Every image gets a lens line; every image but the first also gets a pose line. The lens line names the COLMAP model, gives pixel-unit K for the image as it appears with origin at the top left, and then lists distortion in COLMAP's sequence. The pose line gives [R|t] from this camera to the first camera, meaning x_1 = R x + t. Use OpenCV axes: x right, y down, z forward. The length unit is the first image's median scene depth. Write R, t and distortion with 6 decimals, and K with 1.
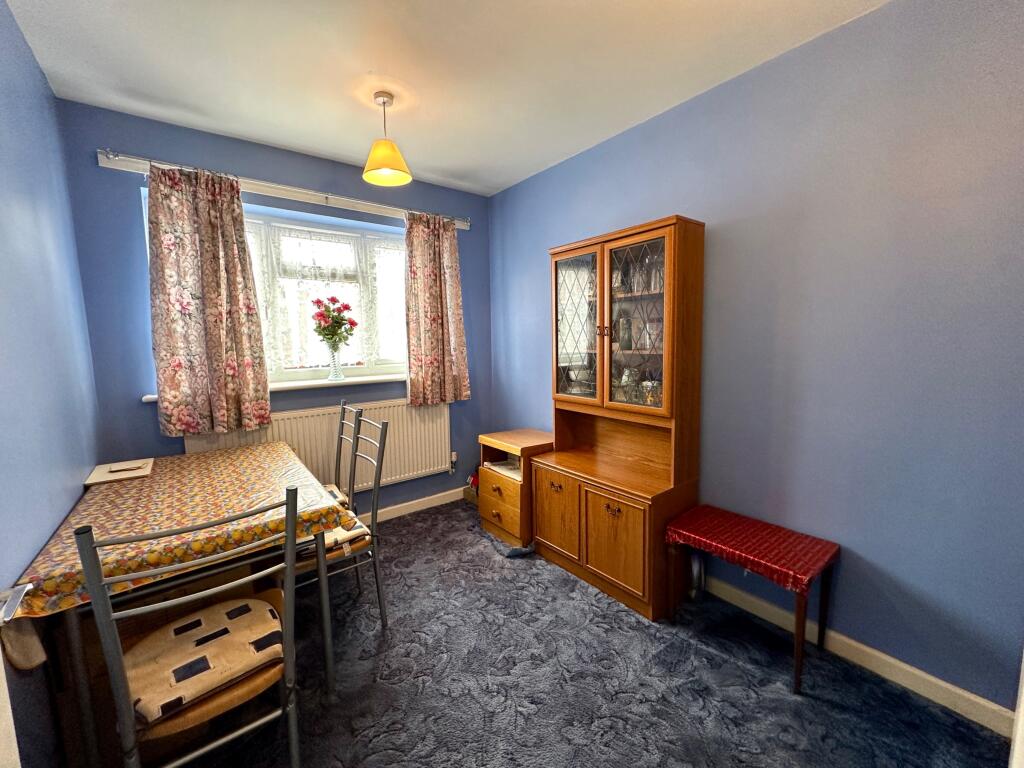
lens RADIAL K [[410.0, 0, 512.2], [0, 410.0, 383.2], [0, 0, 1]] dist [-0.001761, 0.000550]
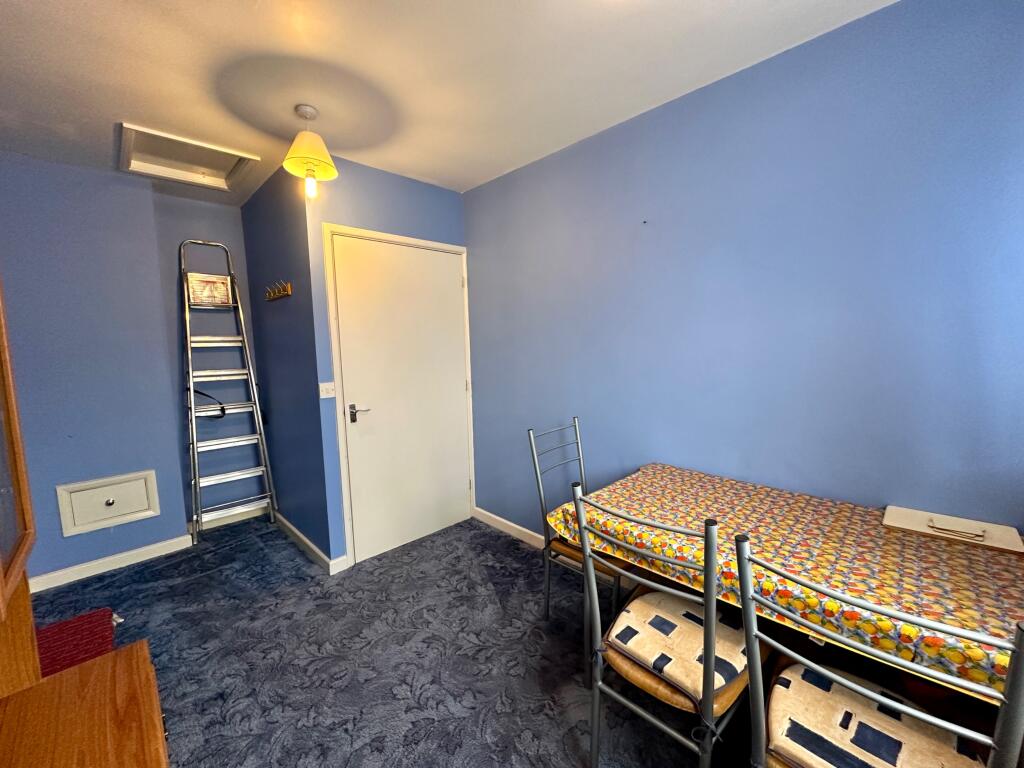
lens RADIAL K [[410.0, 0, 512.9], [0, 410.0, 384.1], [0, 0, 1]] dist [-0.001761, 0.000550]
pose [[-0.991563, 0.018060, -0.128363, -0.134615], [-0.000646, 0.989546, 0.144213, -0.189060], [0.129626, 0.143080, -0.981186, 1.978188]]
